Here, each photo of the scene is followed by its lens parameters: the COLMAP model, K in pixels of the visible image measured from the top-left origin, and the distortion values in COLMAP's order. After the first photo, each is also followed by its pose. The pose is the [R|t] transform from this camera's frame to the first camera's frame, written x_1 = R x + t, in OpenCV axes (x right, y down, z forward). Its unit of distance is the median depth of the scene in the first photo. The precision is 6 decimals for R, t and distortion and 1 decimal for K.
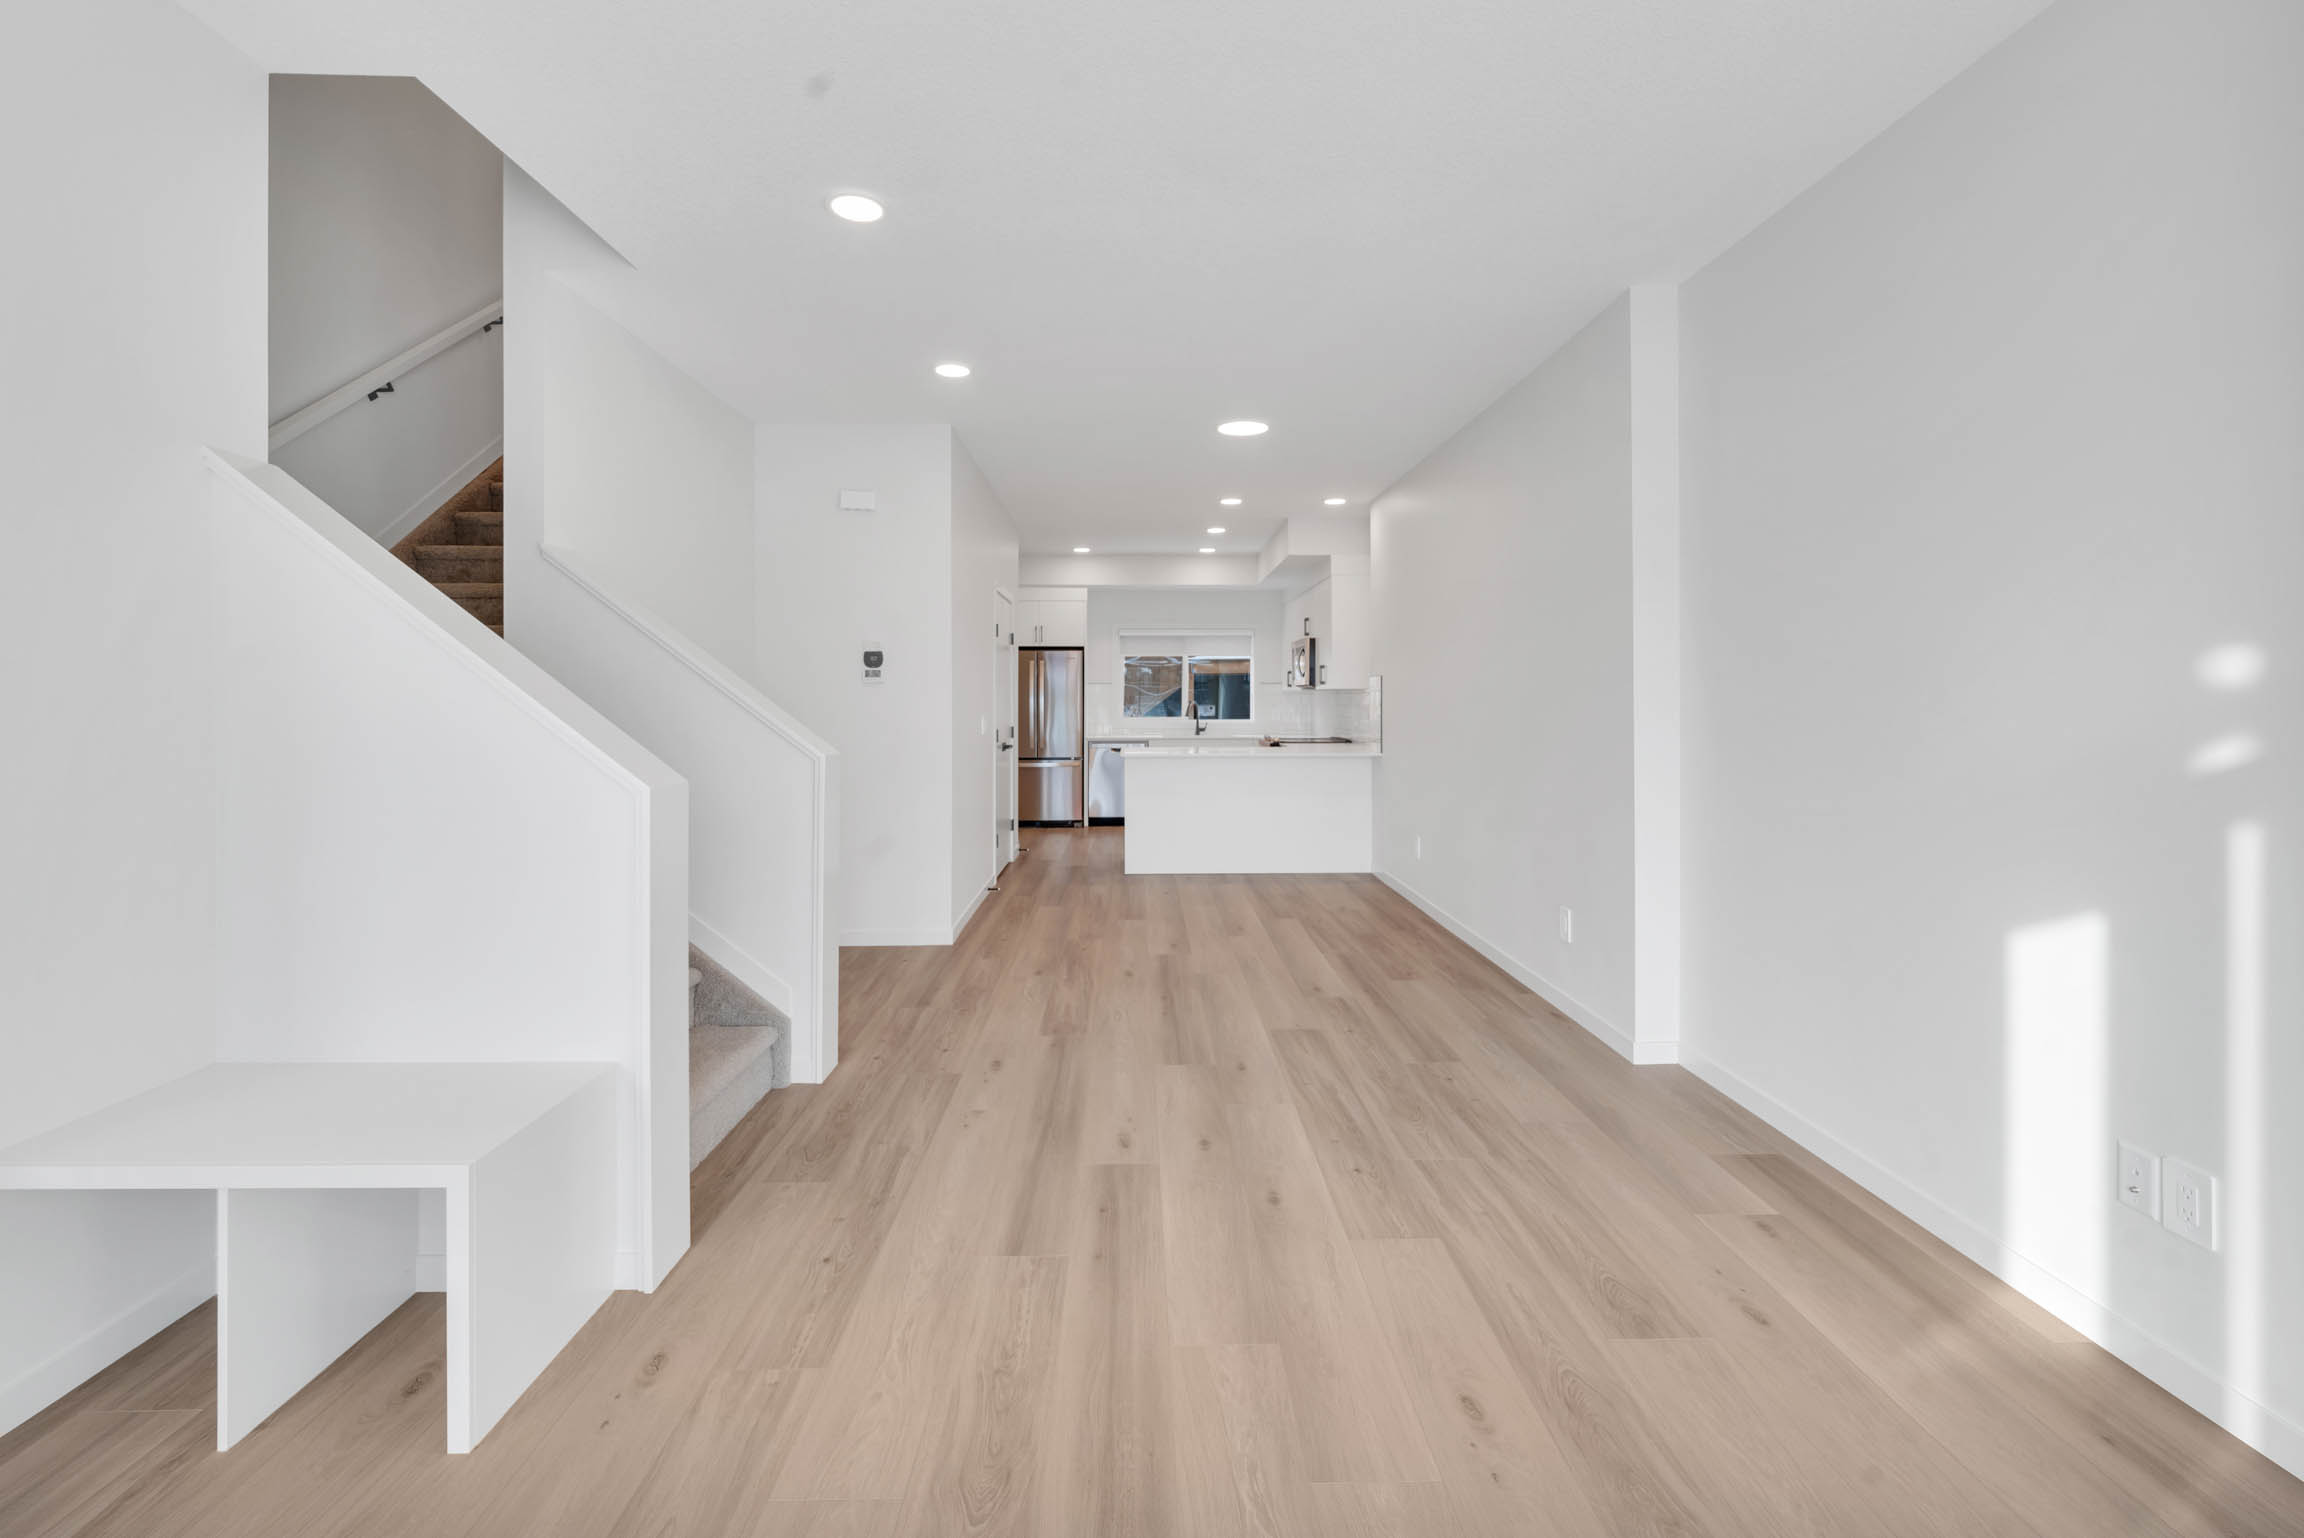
lens RADIAL K [[974.7, 0, 1151.0], [0, 974.7, 735.8], [0, 0, 1]] dist [0.000477, -0.000249]
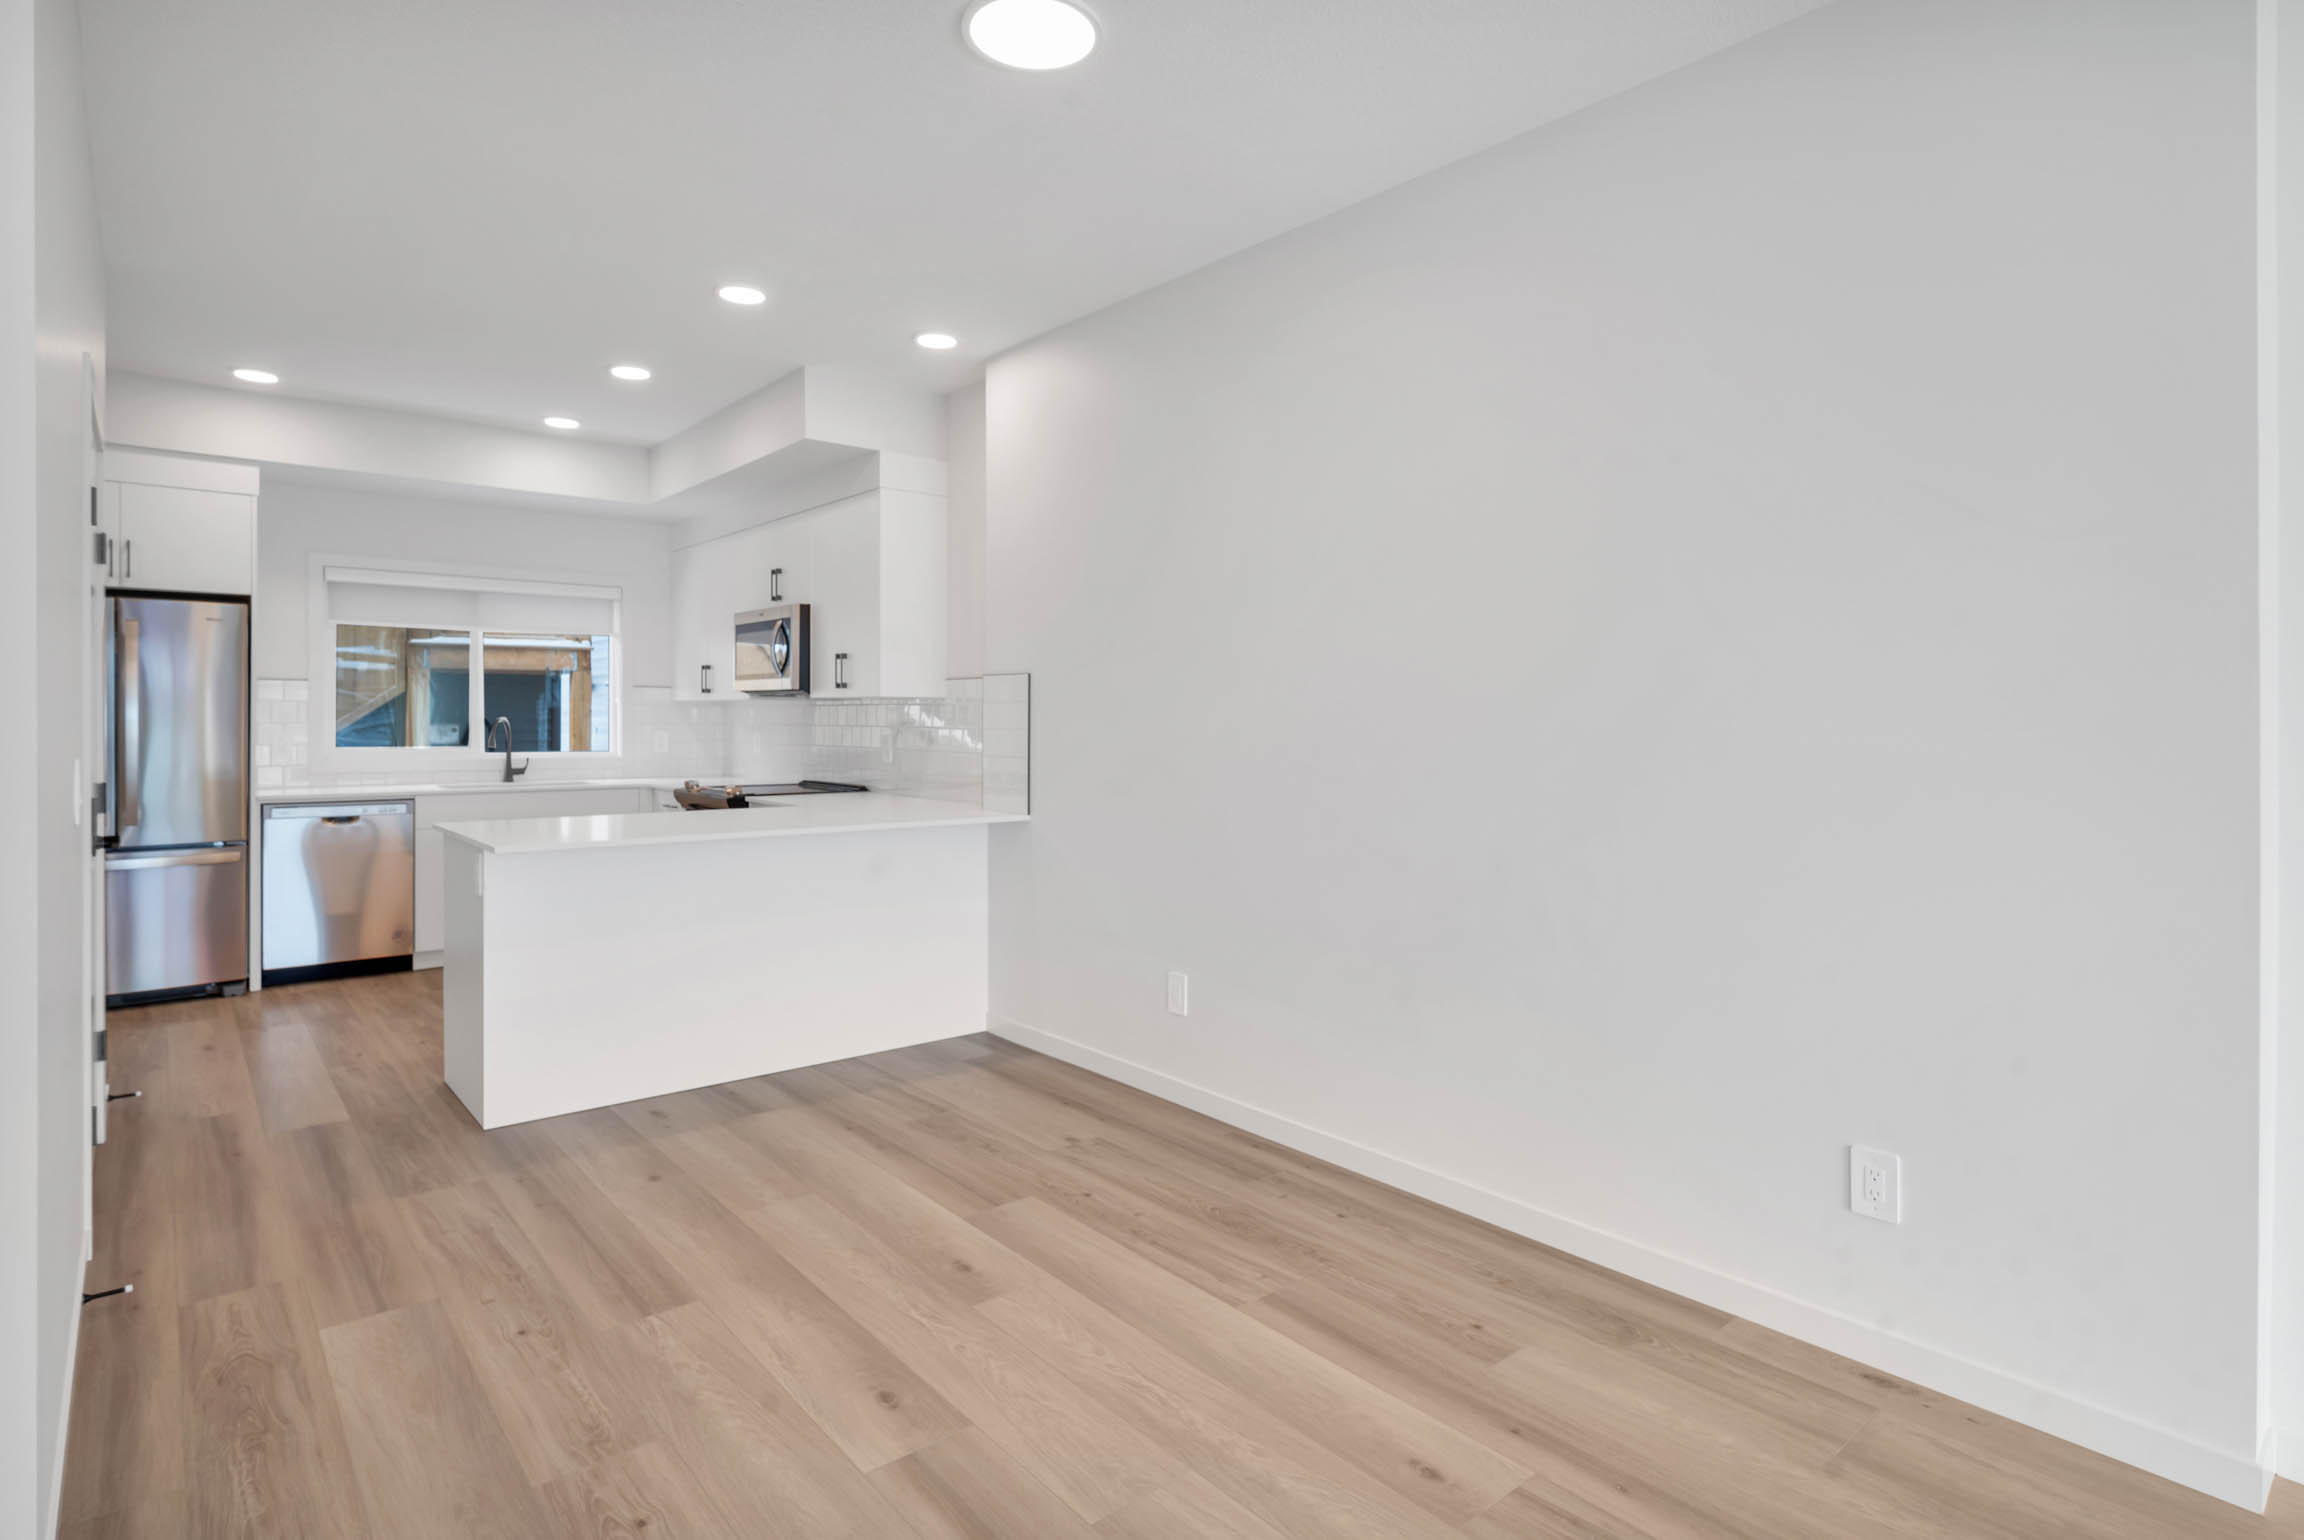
lens RADIAL K [[1204.5, 0, 1153.6], [0, 1204.5, 733.8], [0, 0, 1]] dist [0.002494, 0.000400]
pose [[0.781090, -0.003239, 0.624409, -0.103793], [0.017830, 0.999694, -0.017118, -0.012001], [-0.624163, 0.024504, 0.780910, 0.346012]]
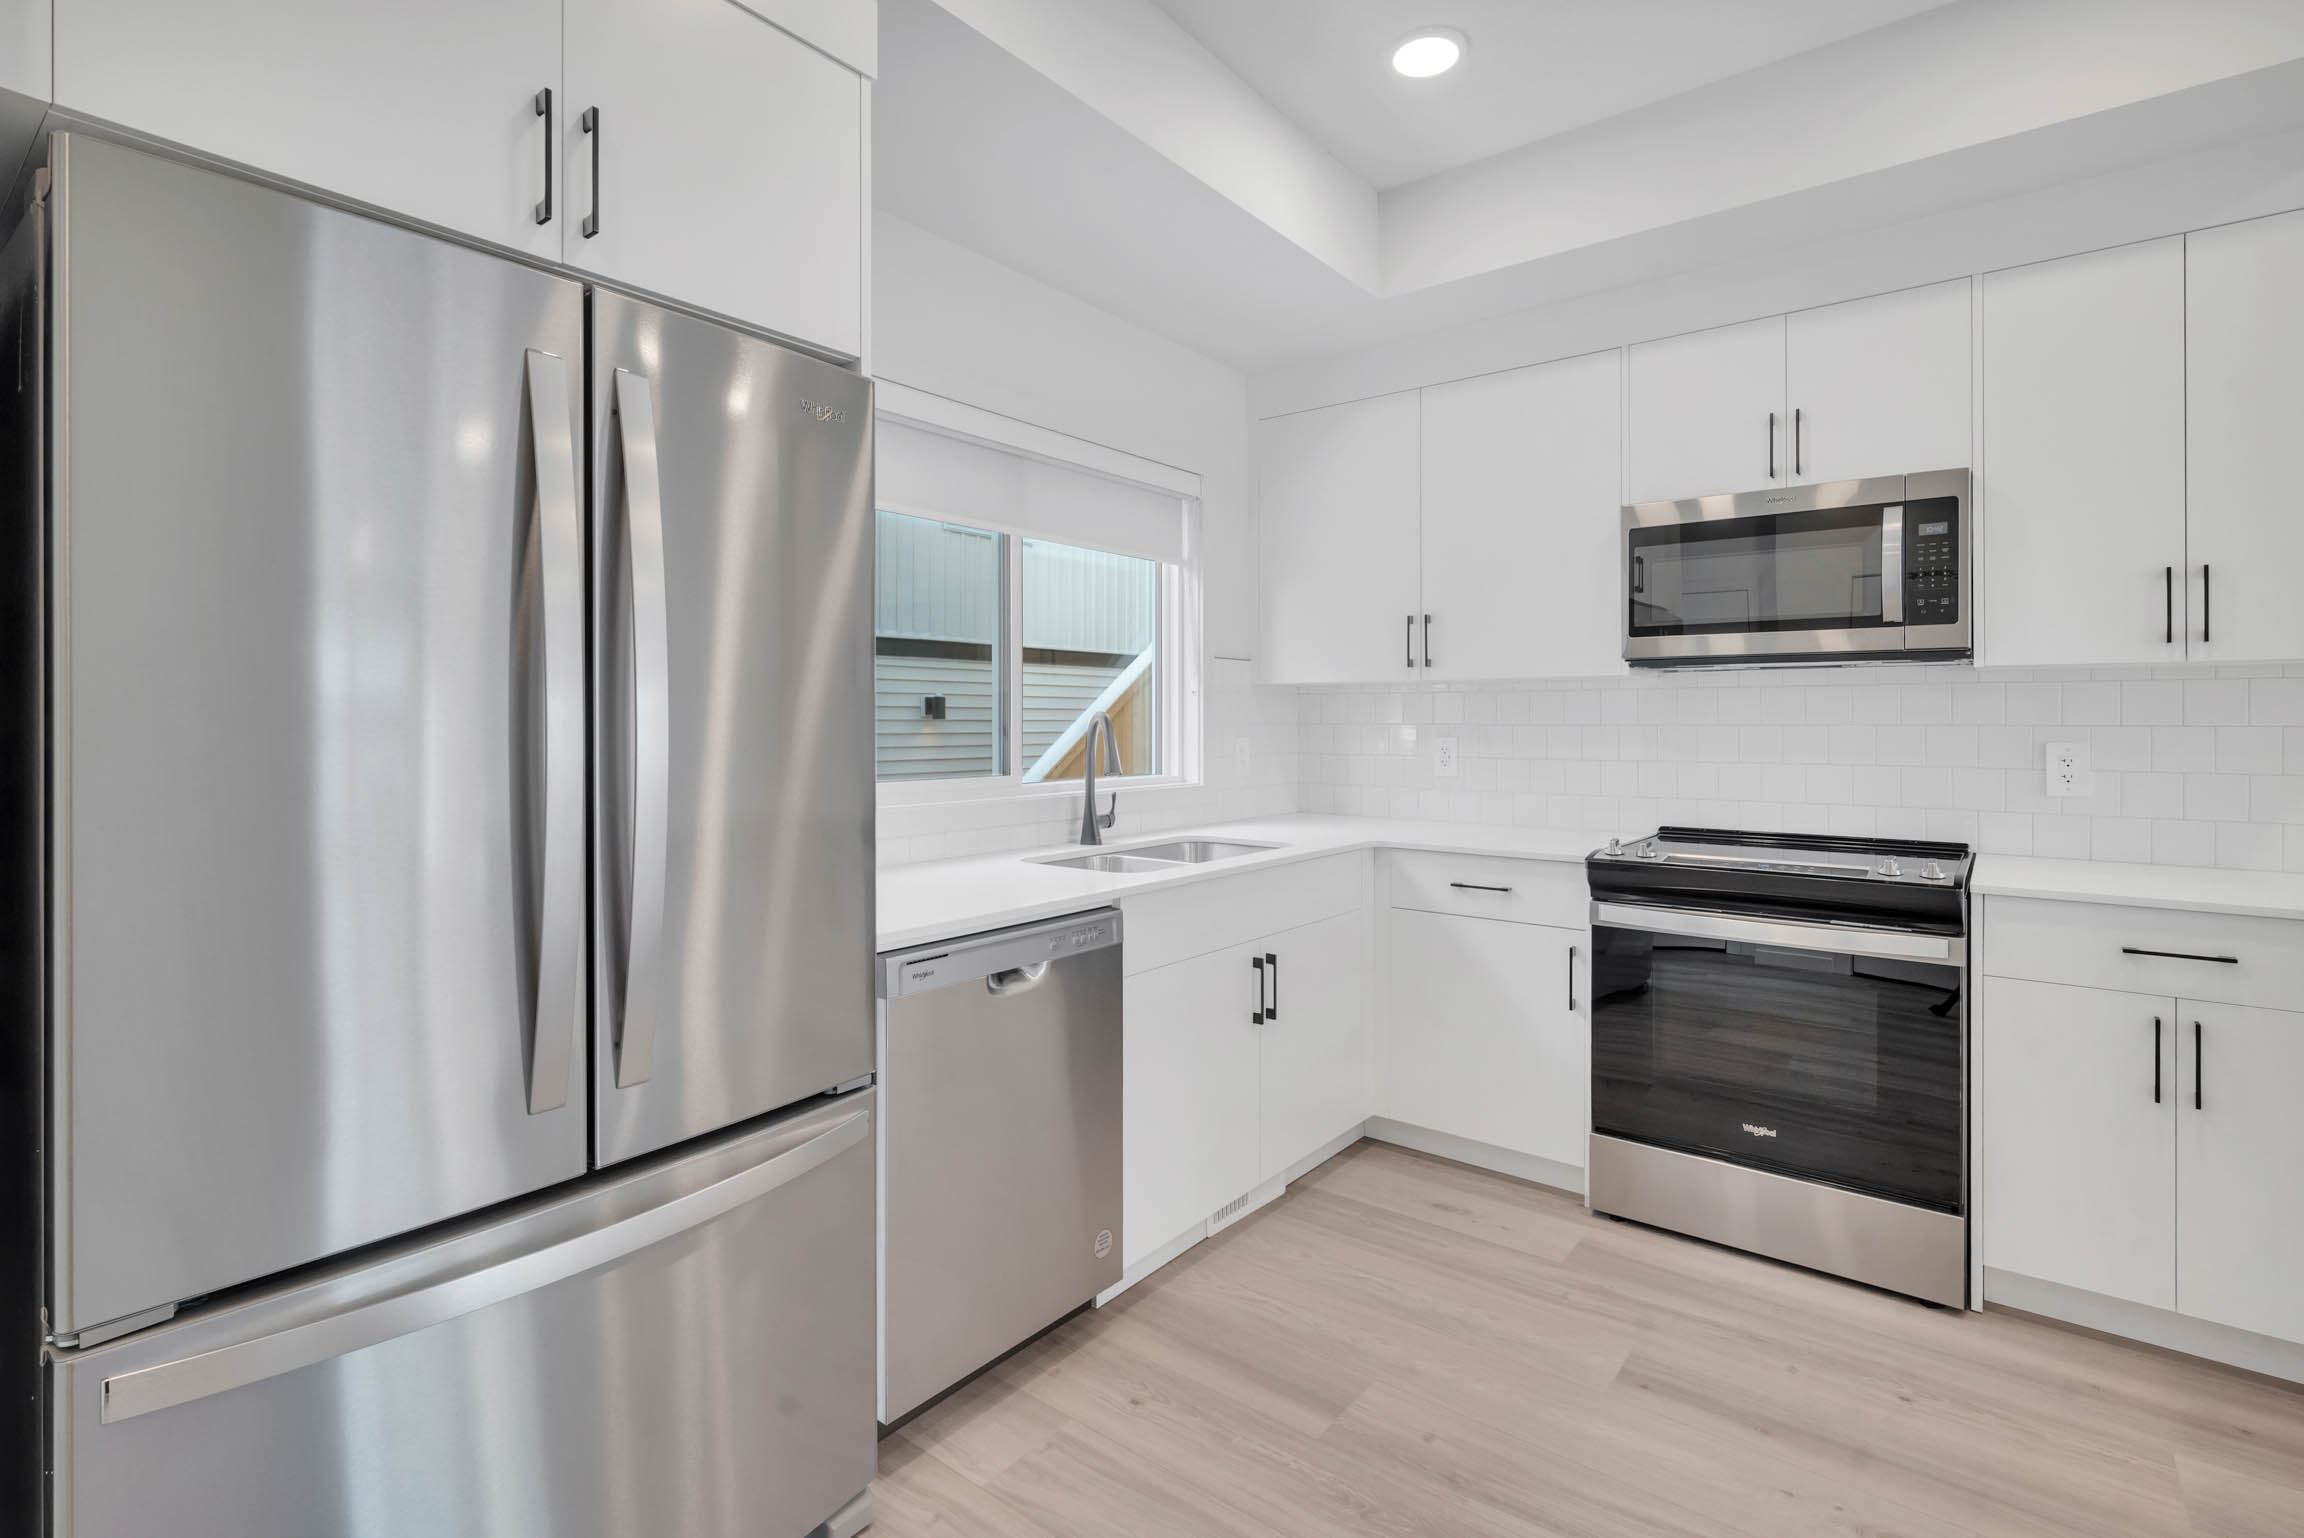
lens RADIAL K [[1089.1, 0, 1141.7], [0, 1089.1, 721.8], [0, 0, 1]] dist [0.001558, 0.000608]
pose [[0.642067, -0.000306, 0.766649, -0.200887], [0.026333, 0.999419, -0.021655, -0.032493], [-0.766196, 0.034093, 0.641701, 0.983561]]
